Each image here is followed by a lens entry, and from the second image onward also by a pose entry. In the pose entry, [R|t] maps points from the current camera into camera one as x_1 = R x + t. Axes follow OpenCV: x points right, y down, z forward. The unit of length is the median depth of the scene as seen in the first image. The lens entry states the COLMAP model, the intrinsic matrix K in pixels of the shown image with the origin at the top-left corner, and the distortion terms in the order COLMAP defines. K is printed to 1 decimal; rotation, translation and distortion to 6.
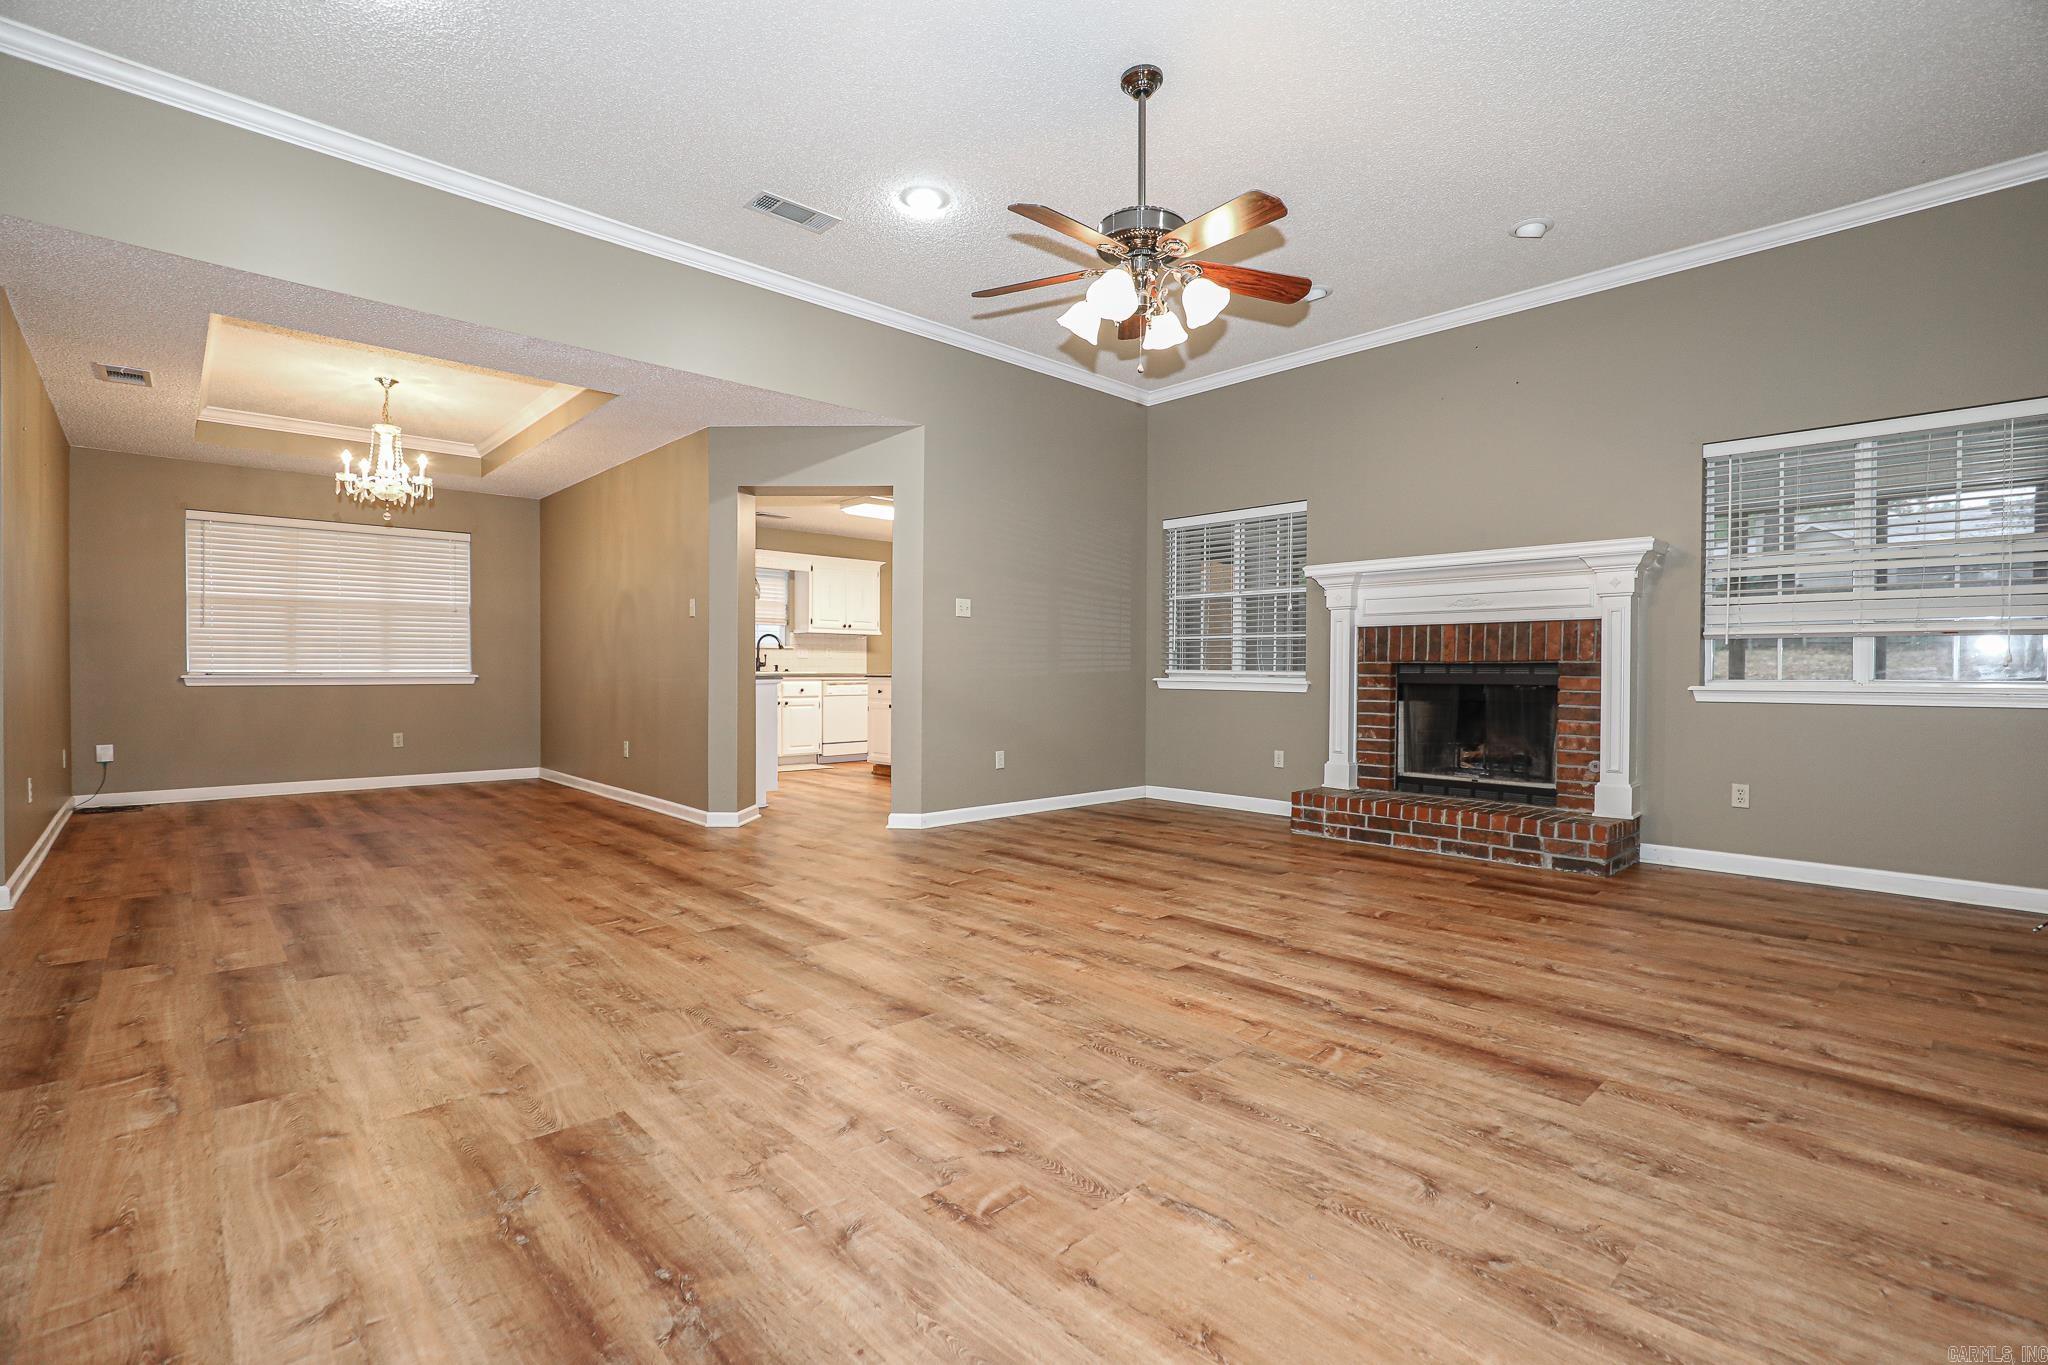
lens RADIAL K [[926.6, 0, 1024.0], [0, 926.6, 682.5], [0, 0, 1]] dist [-0.018205, -0.000026]
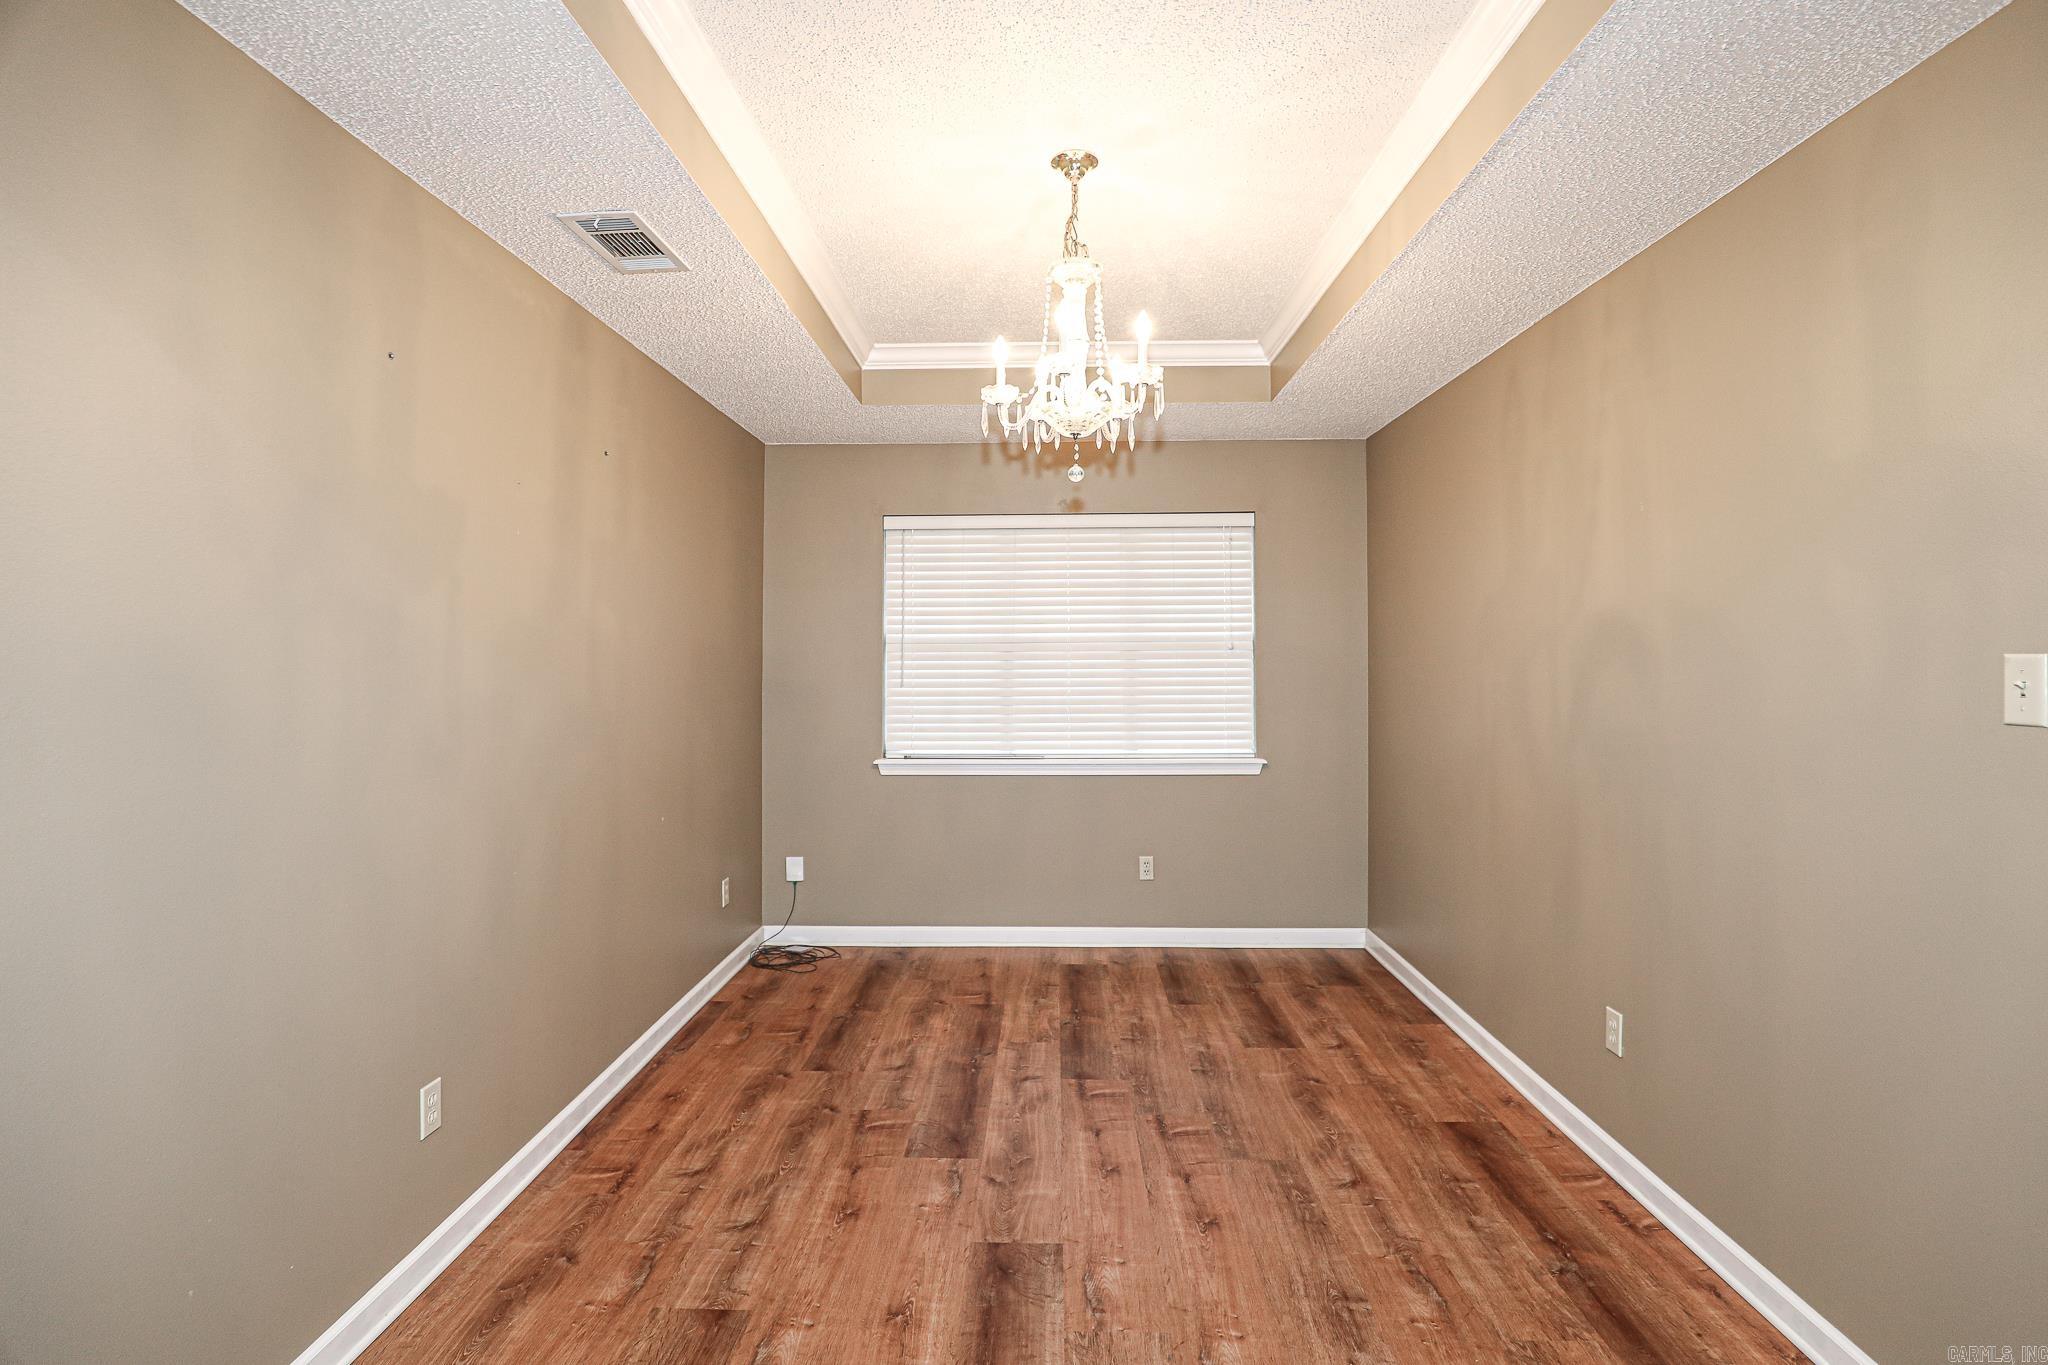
lens RADIAL K [[1051.3, 0, 1024.0], [0, 1051.3, 682.5], [0, 0, 1]] dist [-0.000958, -0.000007]
pose [[0.721286, 0.000964, -0.692636, -0.287061], [-0.001600, 0.999999, -0.000275, -0.063147], [0.692635, 0.001307, 0.721287, 0.489539]]
